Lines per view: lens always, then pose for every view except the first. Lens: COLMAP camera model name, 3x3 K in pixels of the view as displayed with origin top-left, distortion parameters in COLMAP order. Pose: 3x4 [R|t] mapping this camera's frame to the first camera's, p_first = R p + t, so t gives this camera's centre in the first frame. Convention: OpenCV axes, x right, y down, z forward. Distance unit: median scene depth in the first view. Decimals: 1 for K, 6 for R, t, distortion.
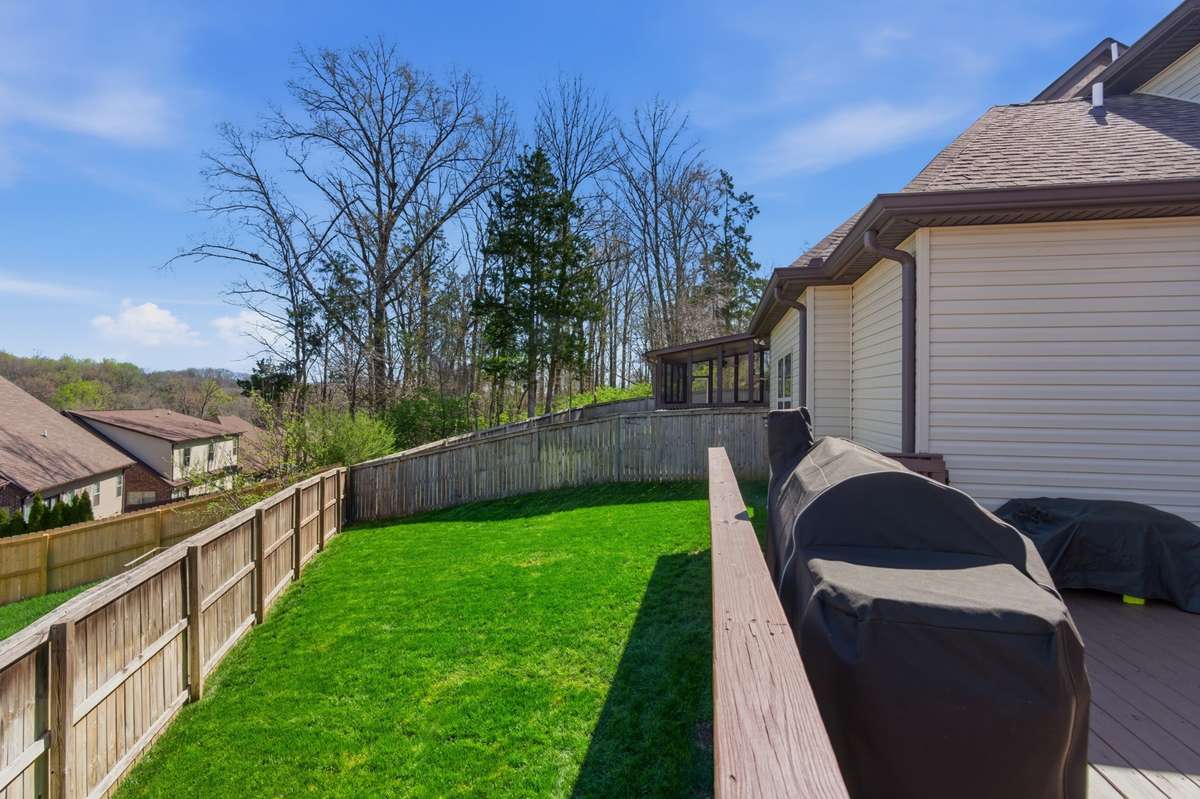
lens RADIAL K [[551.2, 0, 601.7], [0, 551.2, 399.8], [0, 0, 1]] dist [-0.002872, 0.000879]
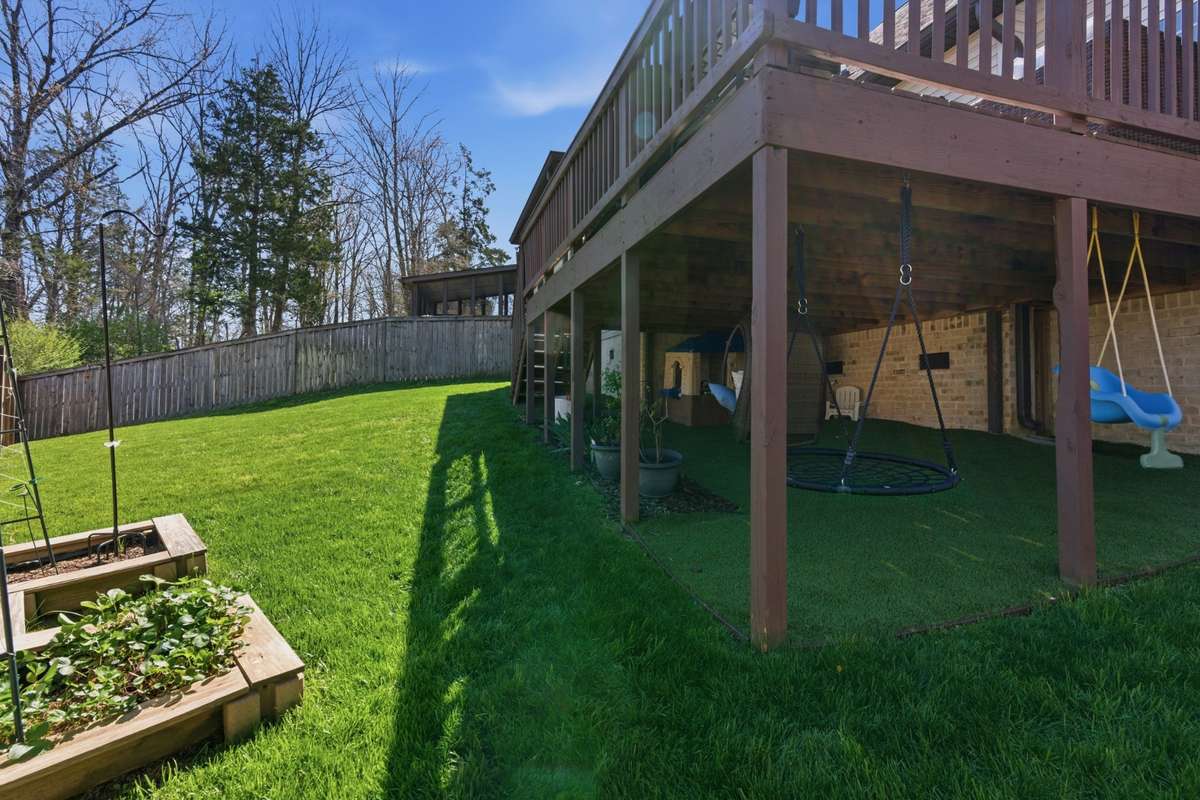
lens RADIAL K [[551.2, 0, 602.9], [0, 551.2, 396.7], [0, 0, 1]] dist [-0.002872, 0.000879]
pose [[0.878836, 0.011867, 0.476976, -0.054095], [-0.011978, 0.999924, -0.002807, 0.089938], [-0.476973, -0.003246, 0.878912, -0.074120]]
